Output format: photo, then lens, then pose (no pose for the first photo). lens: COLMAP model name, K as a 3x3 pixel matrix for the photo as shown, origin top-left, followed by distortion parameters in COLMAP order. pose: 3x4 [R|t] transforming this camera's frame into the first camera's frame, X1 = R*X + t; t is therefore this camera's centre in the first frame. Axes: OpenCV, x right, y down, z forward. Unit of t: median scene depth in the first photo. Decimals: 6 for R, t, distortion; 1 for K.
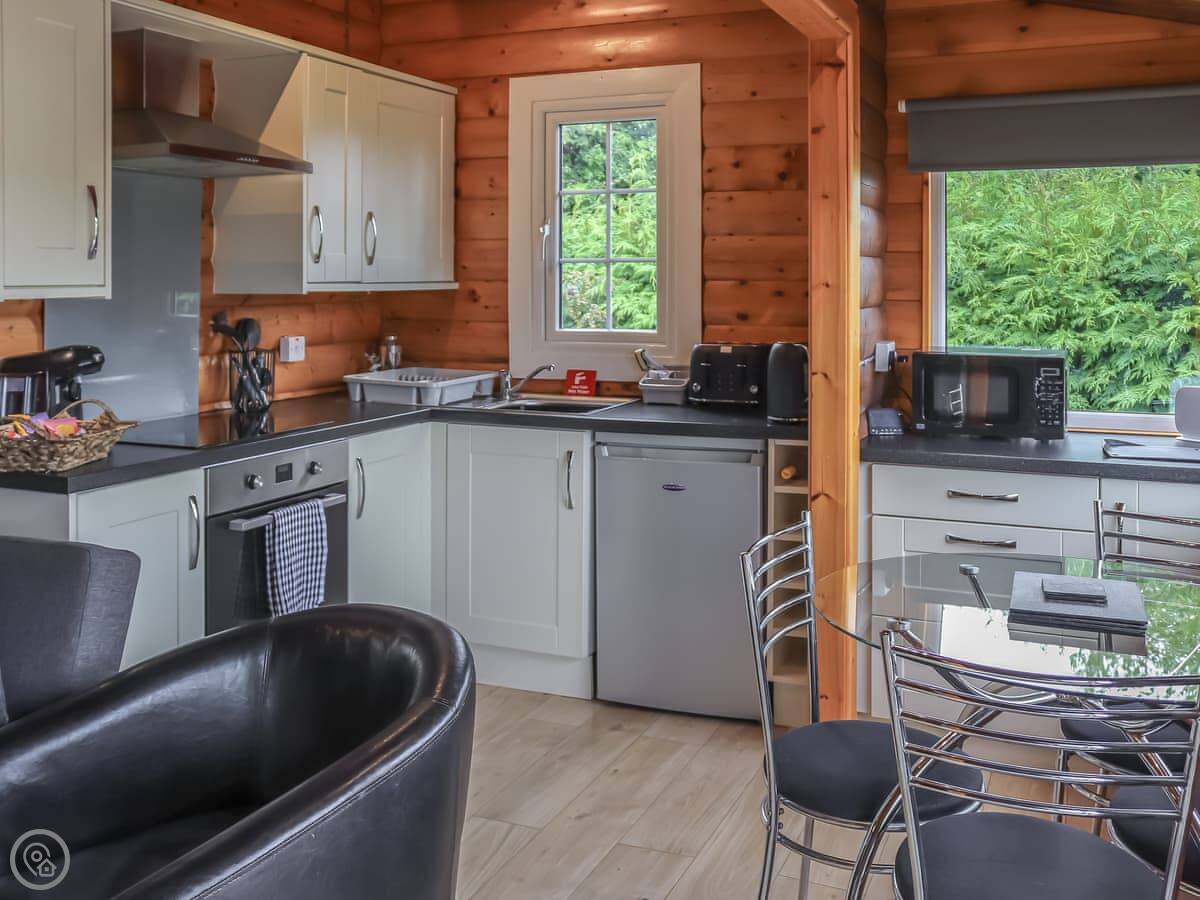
lens RADIAL K [[1670.6, 0, 600.0], [0, 1670.6, 450.0], [0, 0, 1]] dist [-0.253831, 1.320825]
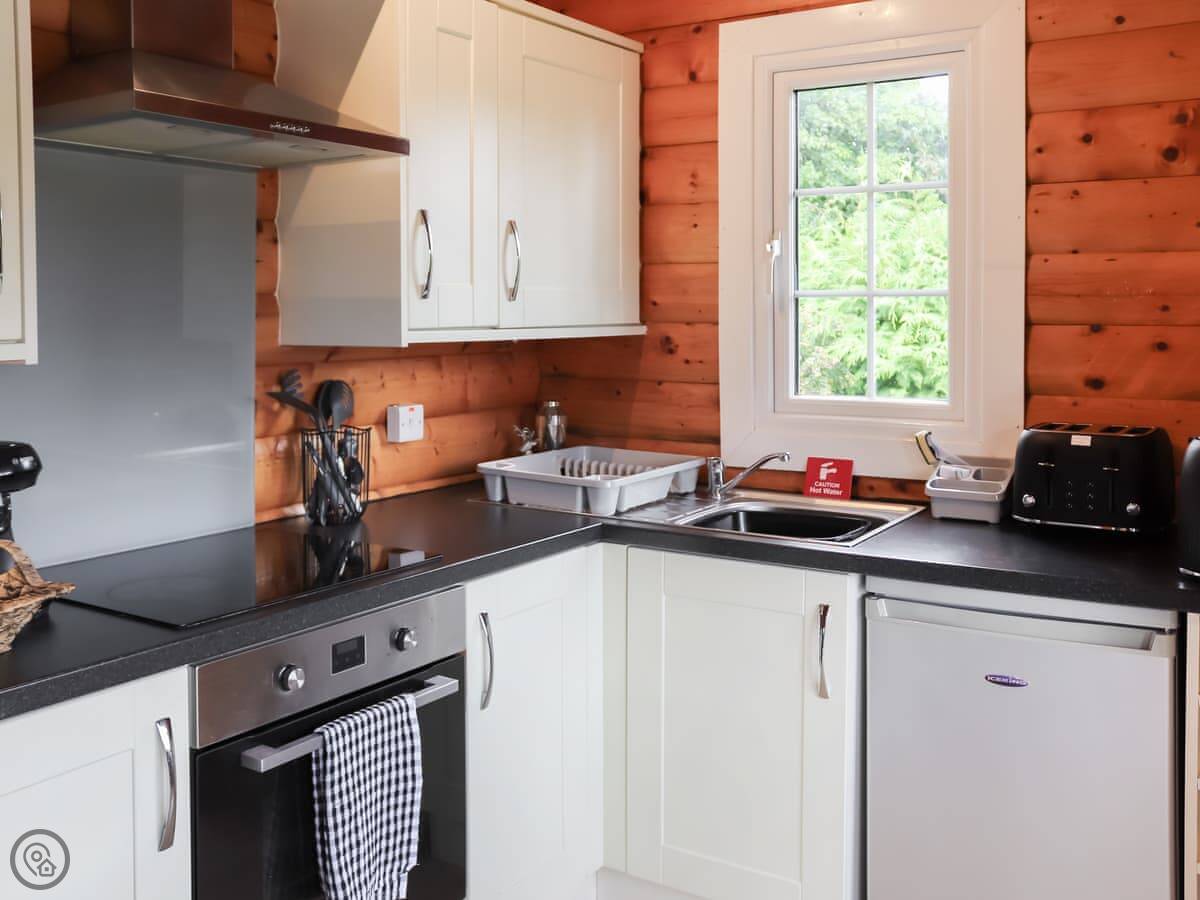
lens RADIAL K [[1115.7, 0, 712.5], [0, 1115.7, 446.7], [0, 0, 1]] dist [-0.071913, 0.090359]
pose [[0.999134, 0.001148, -0.041585, -0.039767], [-0.000068, 0.999663, 0.025974, -0.064893], [0.041600, -0.025949, 0.998797, 0.558722]]
